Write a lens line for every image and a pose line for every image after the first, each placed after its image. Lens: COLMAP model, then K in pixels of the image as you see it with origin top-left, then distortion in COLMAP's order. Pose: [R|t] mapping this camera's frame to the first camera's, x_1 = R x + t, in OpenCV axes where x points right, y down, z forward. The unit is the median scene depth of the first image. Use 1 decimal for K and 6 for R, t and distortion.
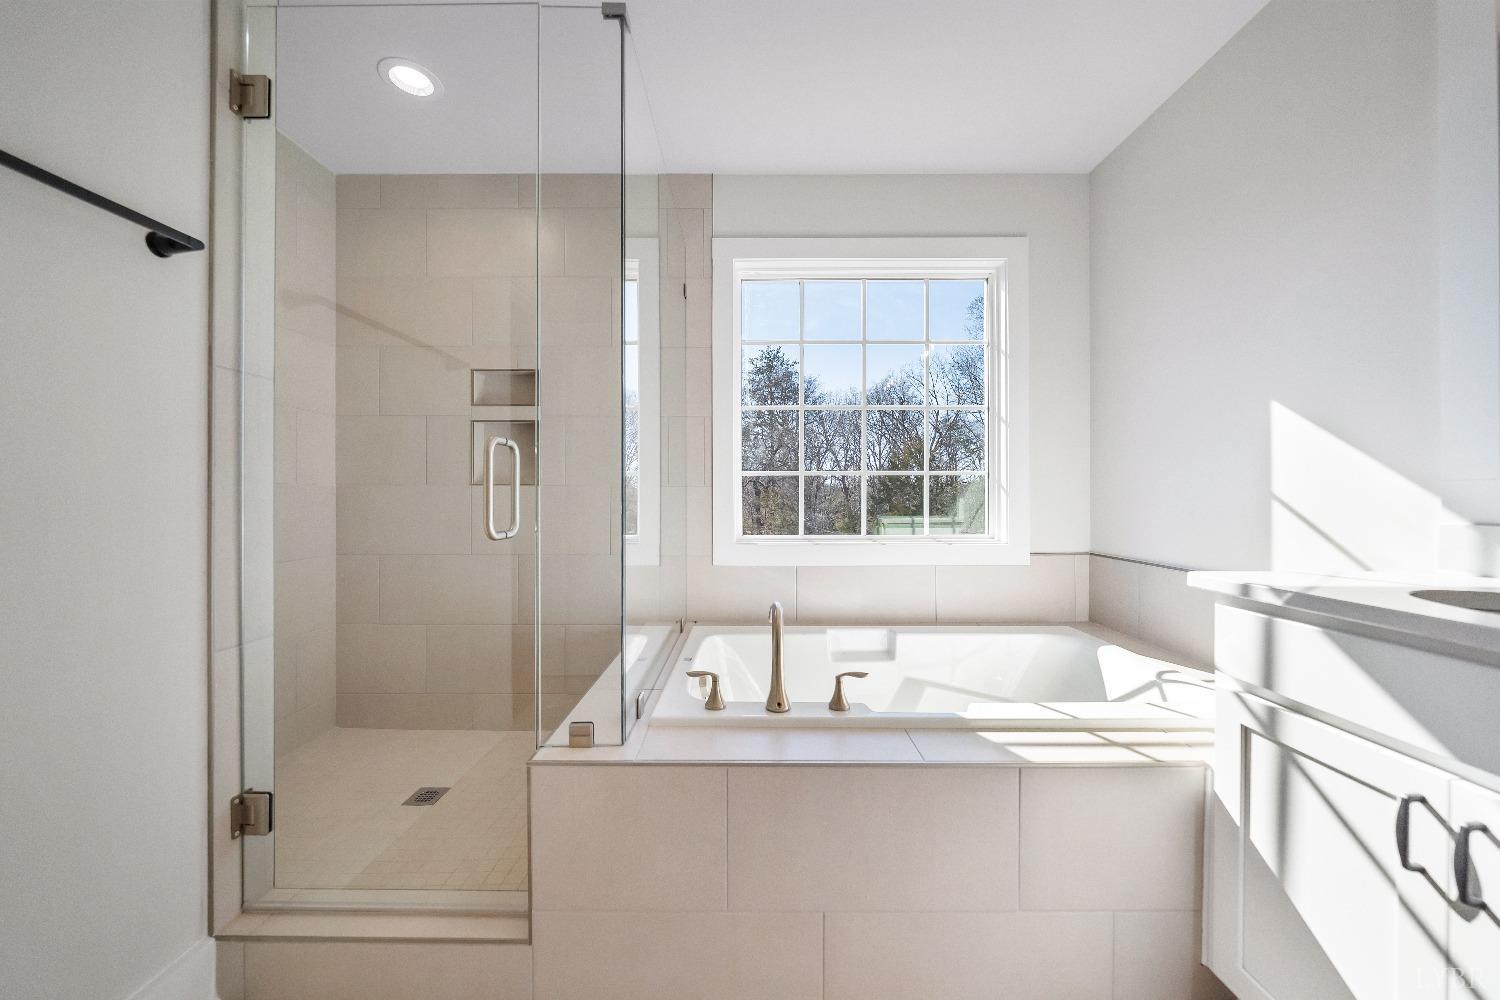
lens RADIAL K [[536.2, 0, 752.3], [0, 536.2, 496.4], [0, 0, 1]] dist [-0.002053, -0.000290]
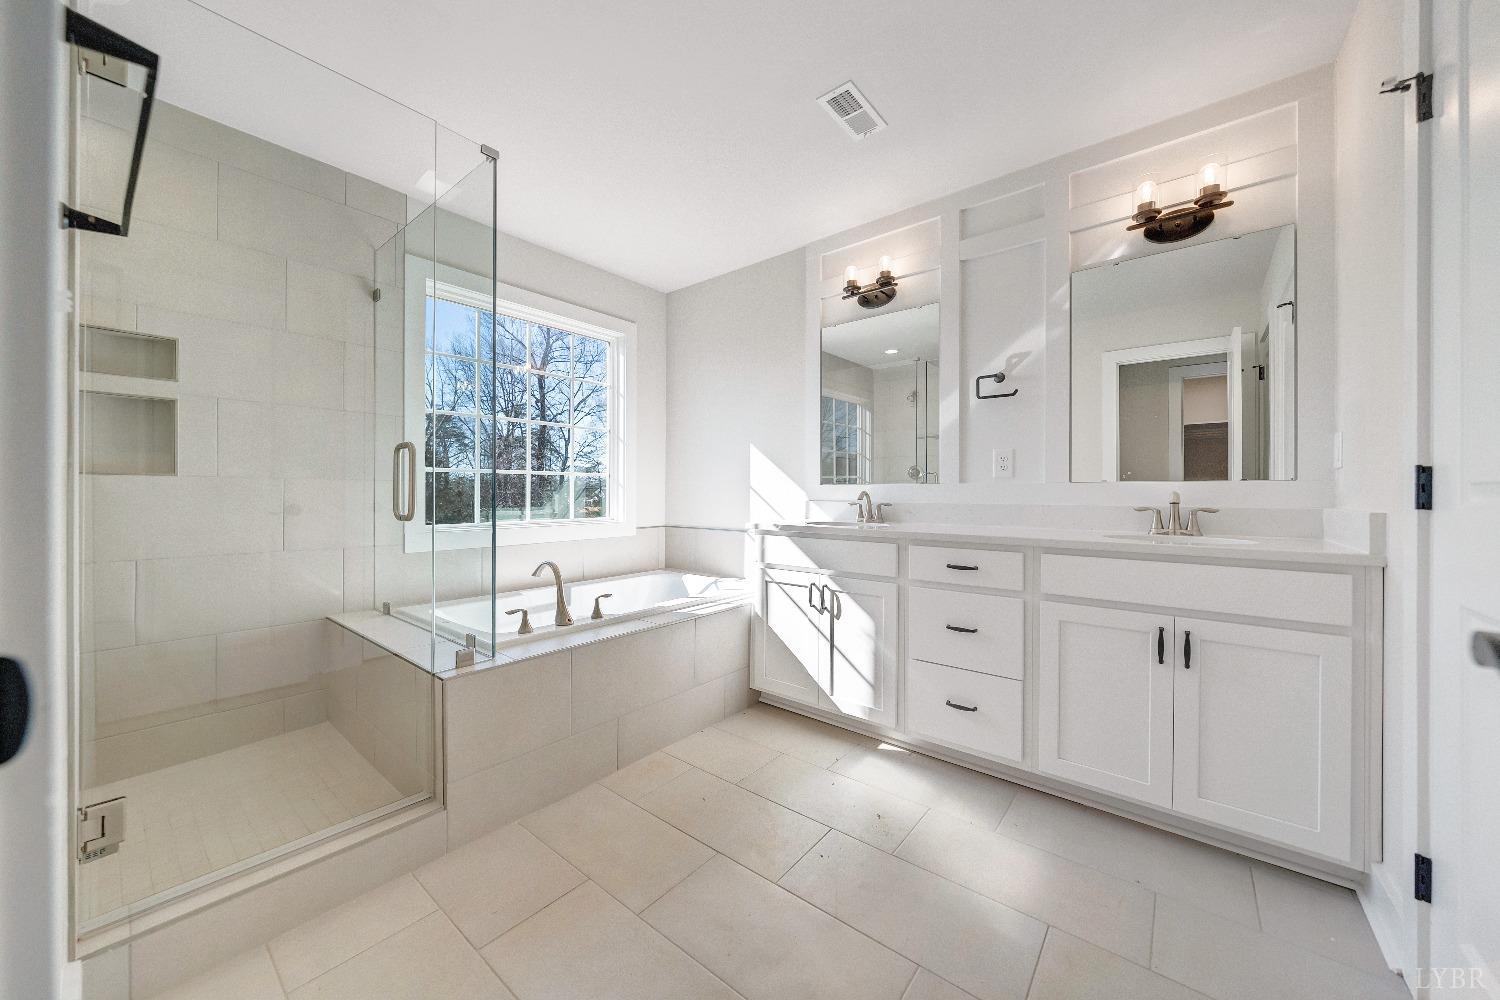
lens RADIAL K [[536.2, 0, 752.3], [0, 536.2, 496.4], [0, 0, 1]] dist [-0.002053, -0.000290]
pose [[0.630214, -0.005415, 0.776403, -0.615856], [0.000496, 0.999978, 0.006571, 0.007977], [-0.776421, -0.003756, 0.630203, -0.309121]]
